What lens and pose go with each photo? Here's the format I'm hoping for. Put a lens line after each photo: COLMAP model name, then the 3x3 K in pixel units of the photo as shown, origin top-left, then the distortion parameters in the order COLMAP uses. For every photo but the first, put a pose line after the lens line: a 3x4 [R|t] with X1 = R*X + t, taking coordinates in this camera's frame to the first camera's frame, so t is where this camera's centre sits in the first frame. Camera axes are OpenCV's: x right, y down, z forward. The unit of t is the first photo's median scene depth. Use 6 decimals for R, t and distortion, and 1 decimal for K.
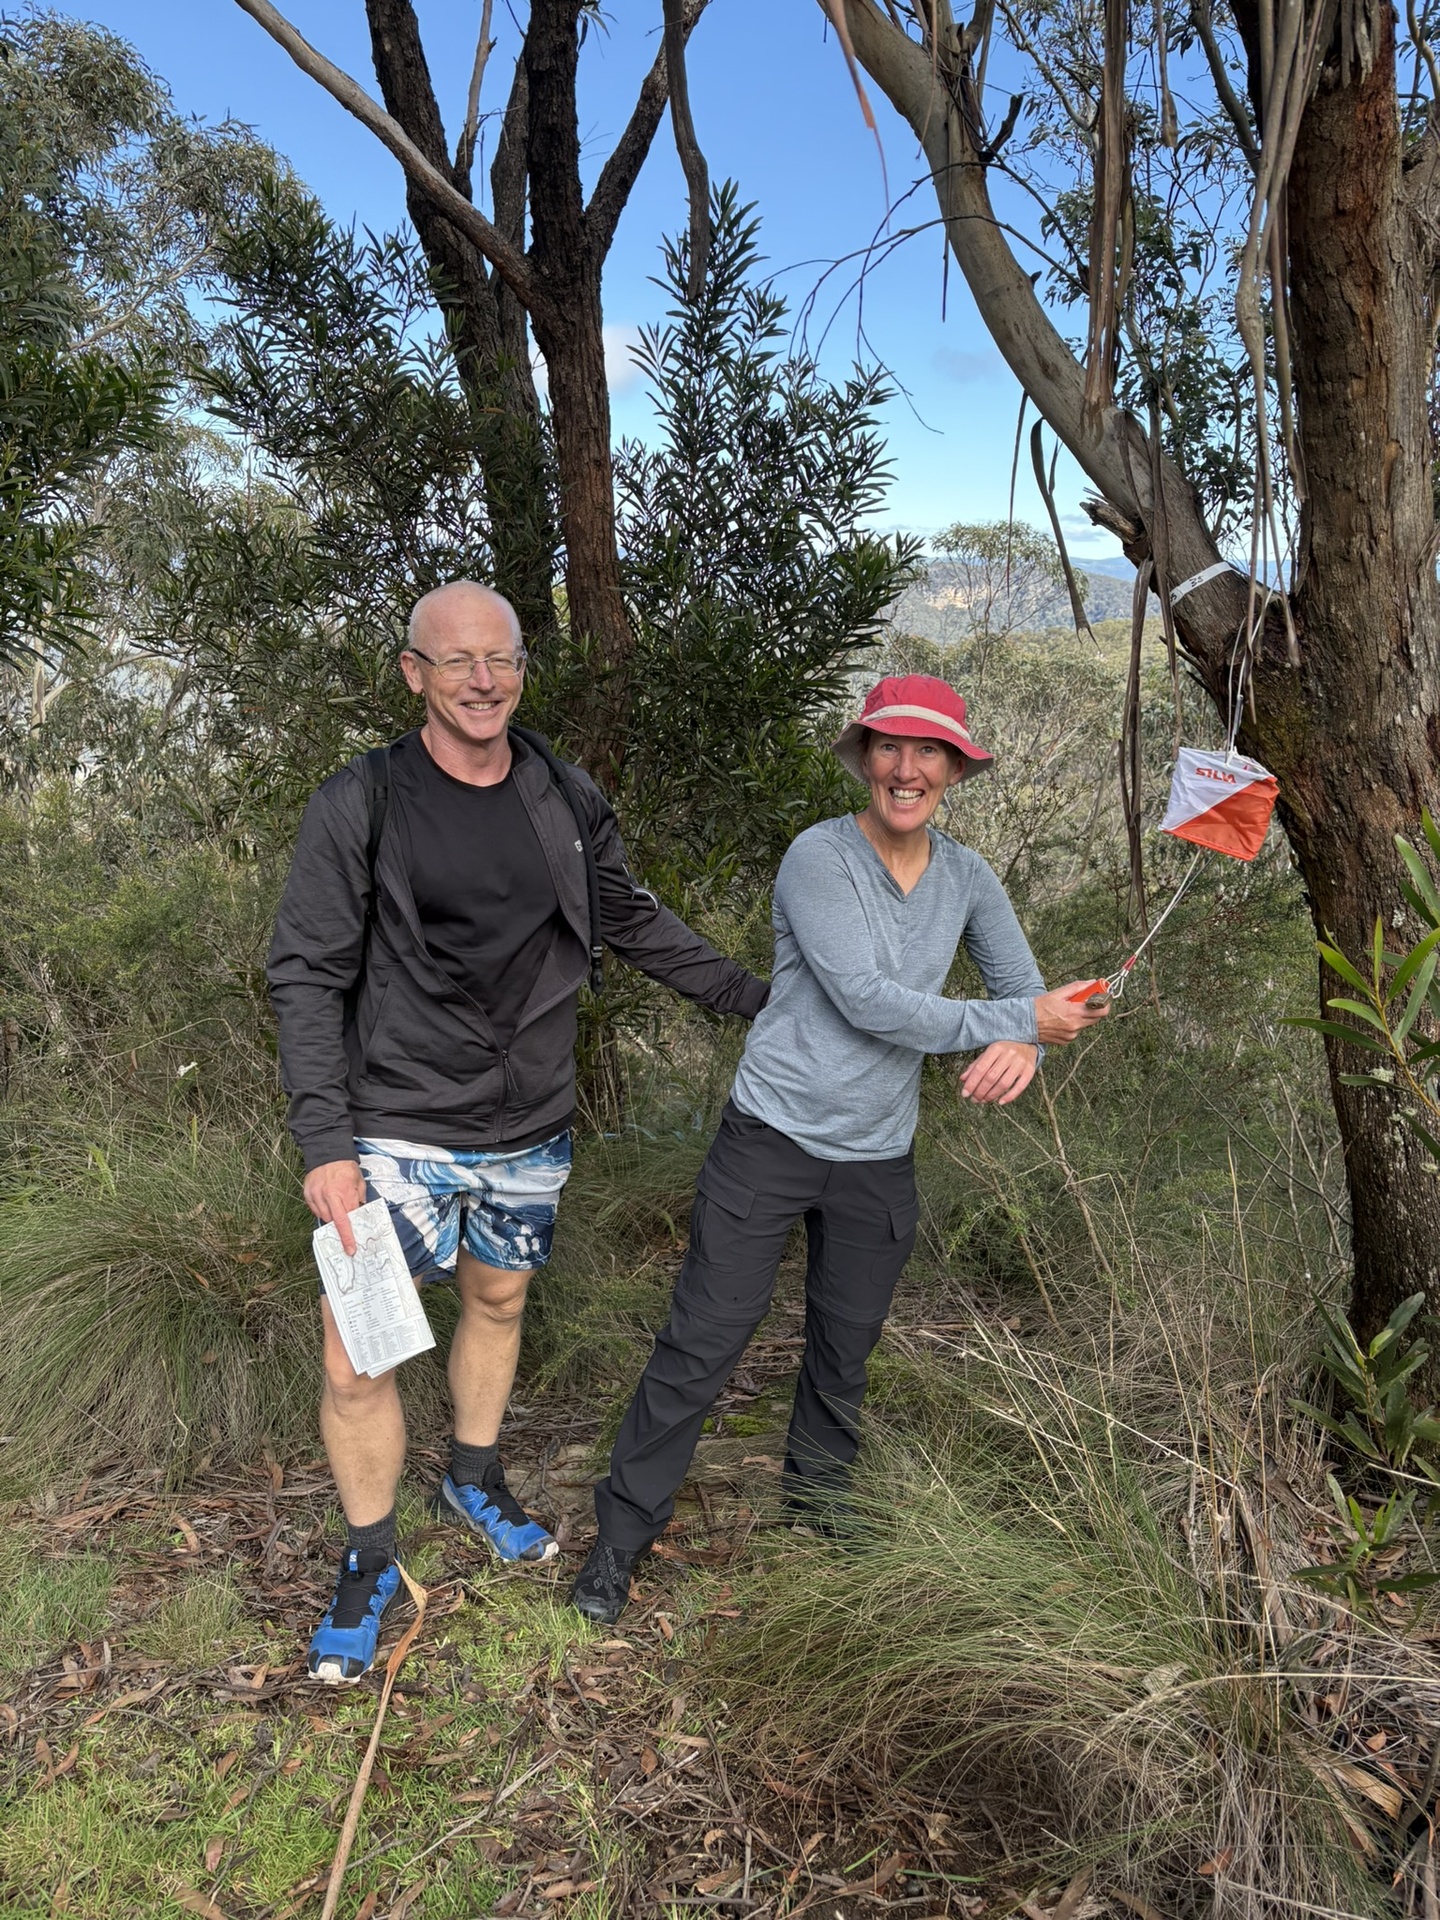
lens RADIAL K [[1456.5, 0, 719.8], [0, 1456.5, 971.8], [0, 0, 1]] dist [0.030676, -0.012967]
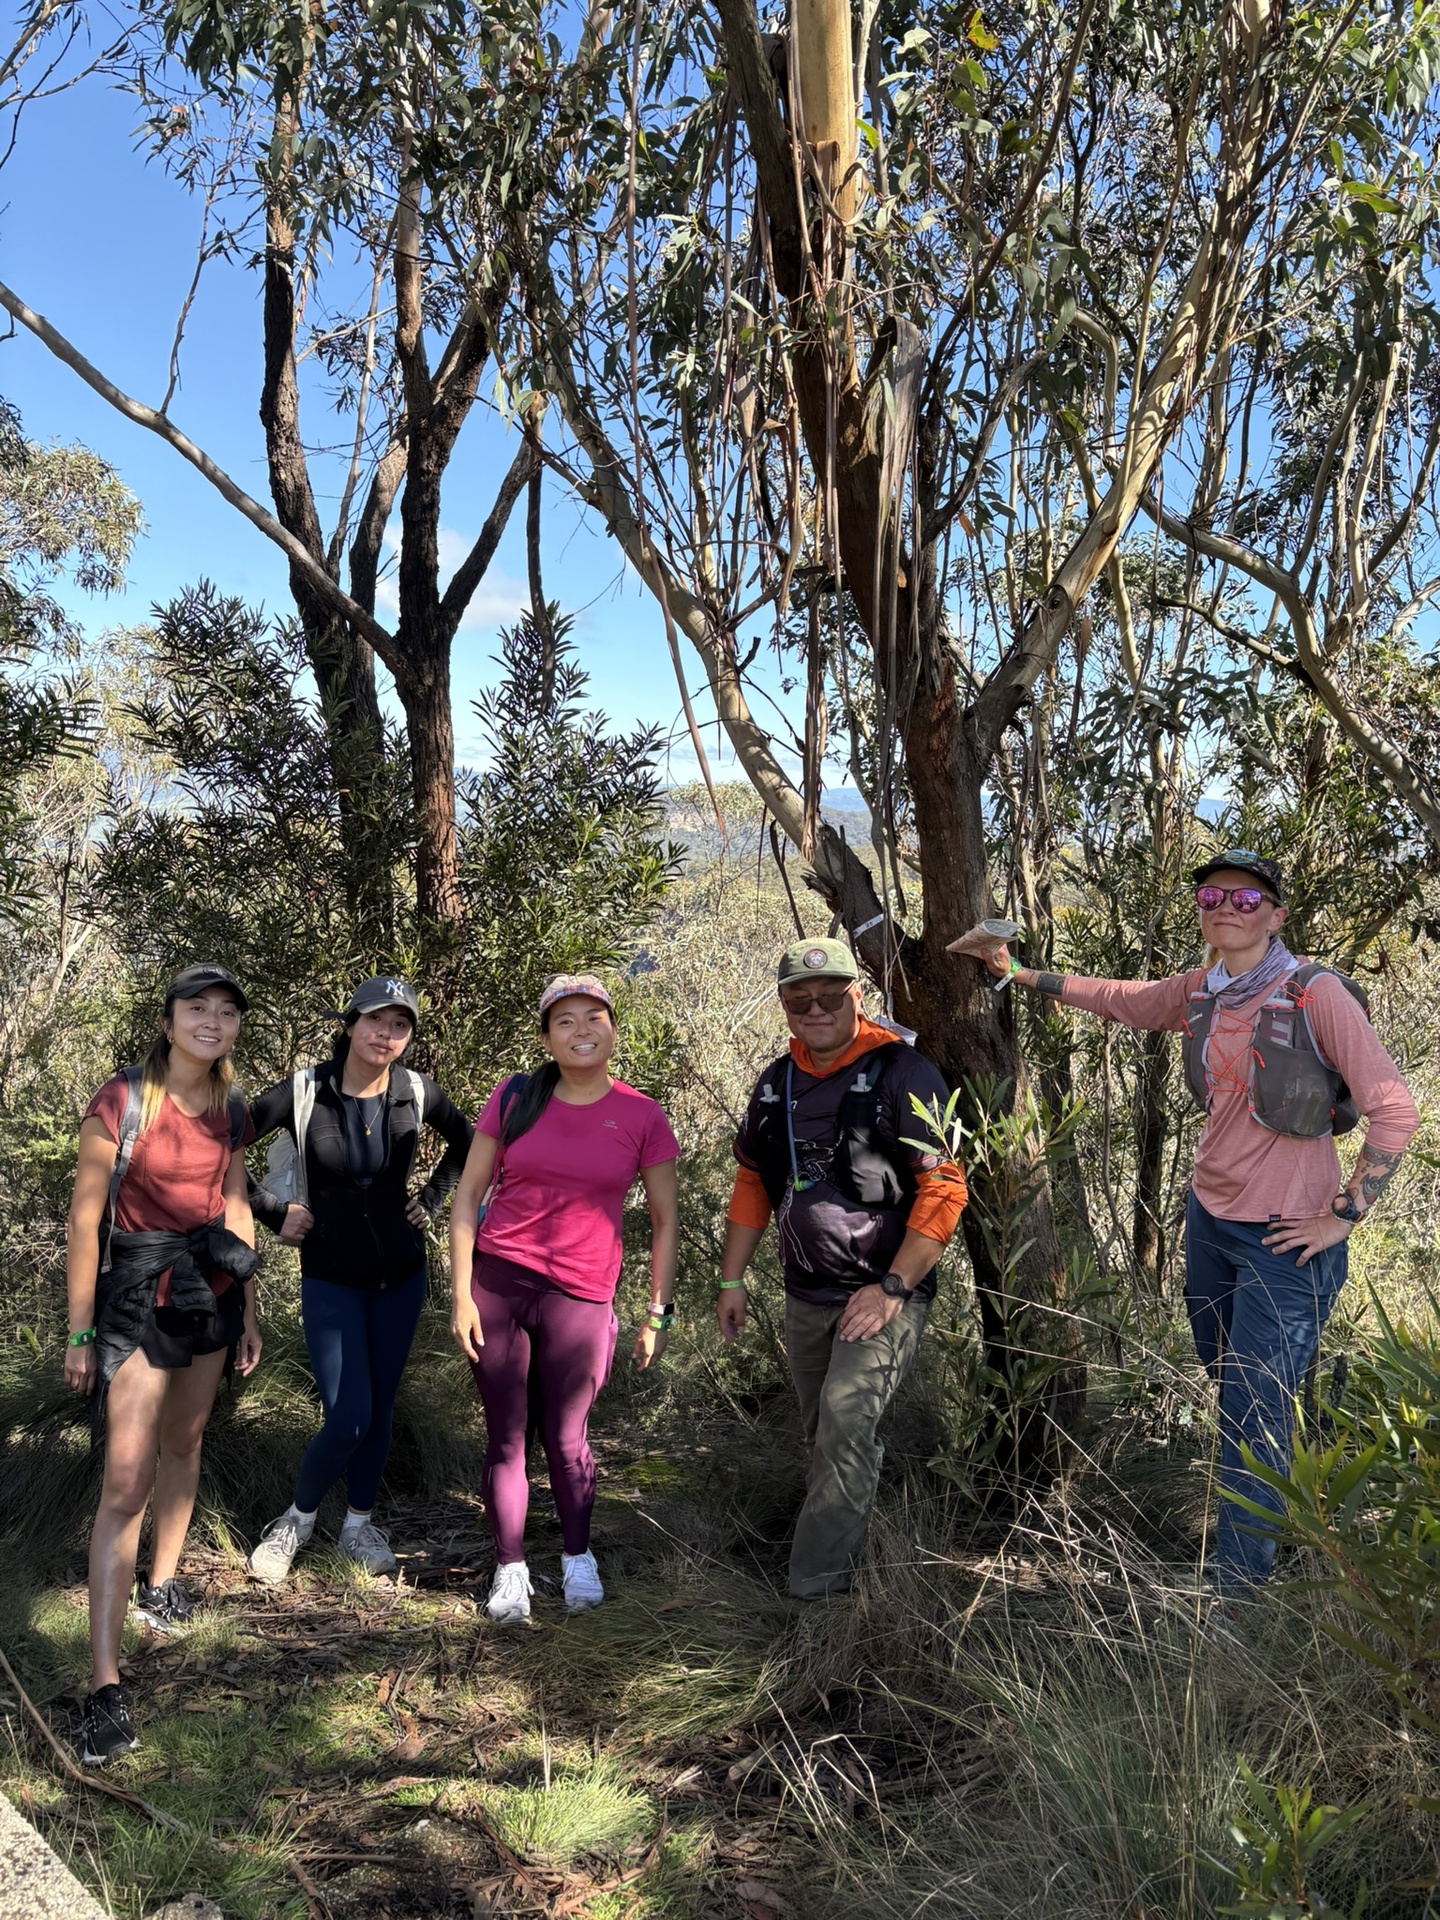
lens RADIAL K [[1456.5, 0, 708.8], [0, 1456.5, 974.8], [0, 0, 1]] dist [0.030676, -0.012967]
pose [[0.985022, 0.007955, 0.172246, -0.074270], [0.016596, 0.989923, -0.140630, 0.010948], [-0.171629, 0.141382, 0.974964, -0.303995]]
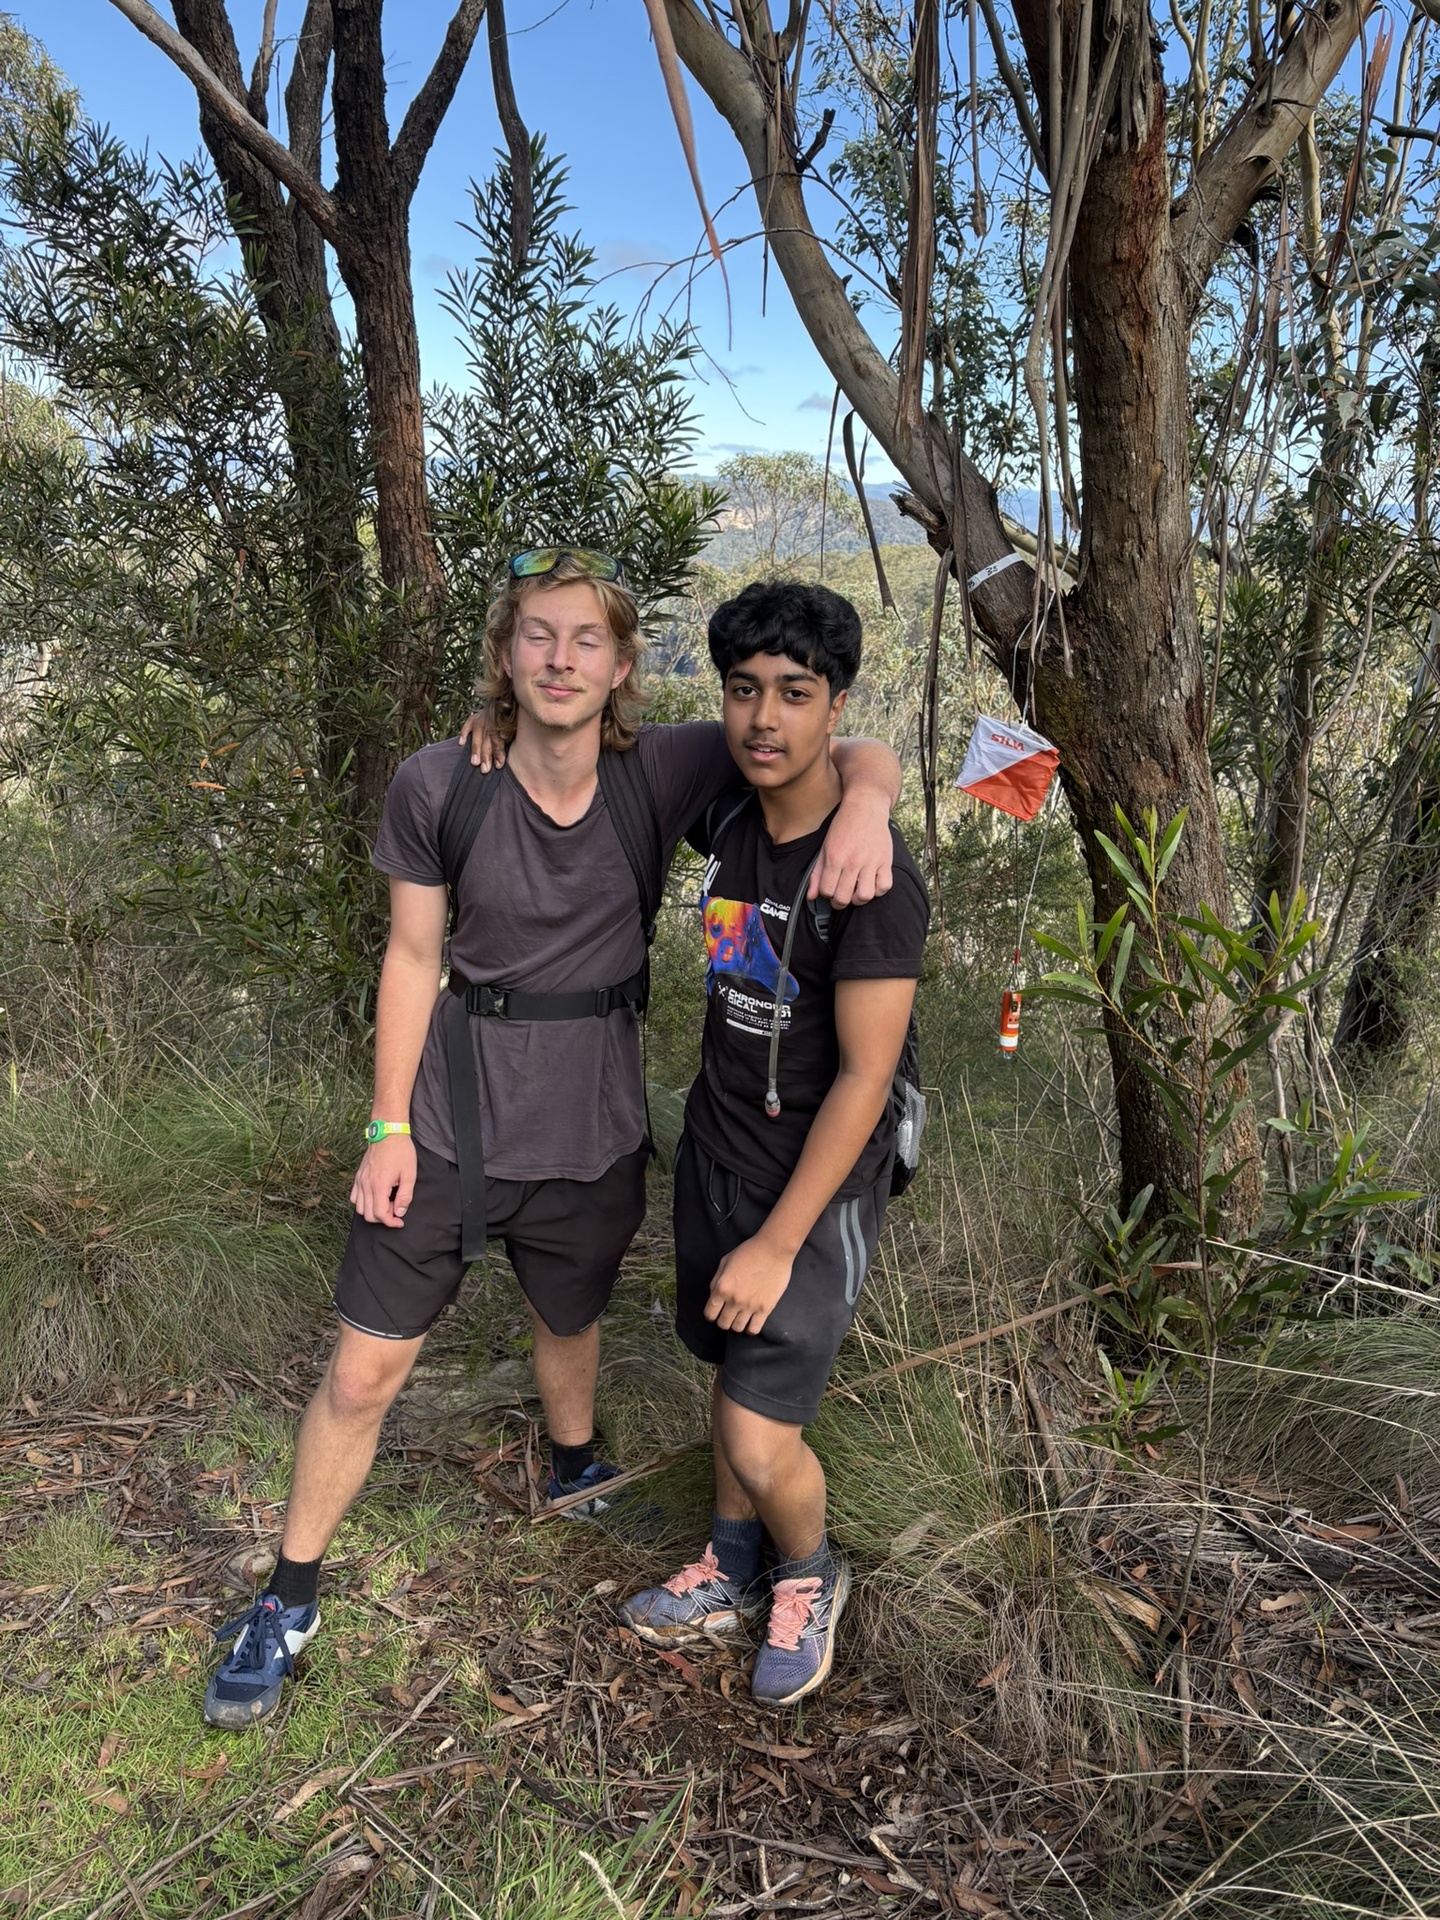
lens RADIAL K [[1456.5, 0, 713.6], [0, 1456.5, 964.6], [0, 0, 1]] dist [0.030676, -0.012967]
pose [[0.989789, -0.015620, 0.141683, -0.024437], [0.008822, 0.998785, 0.048479, -0.011786], [-0.142269, -0.046734, 0.988724, -0.044447]]
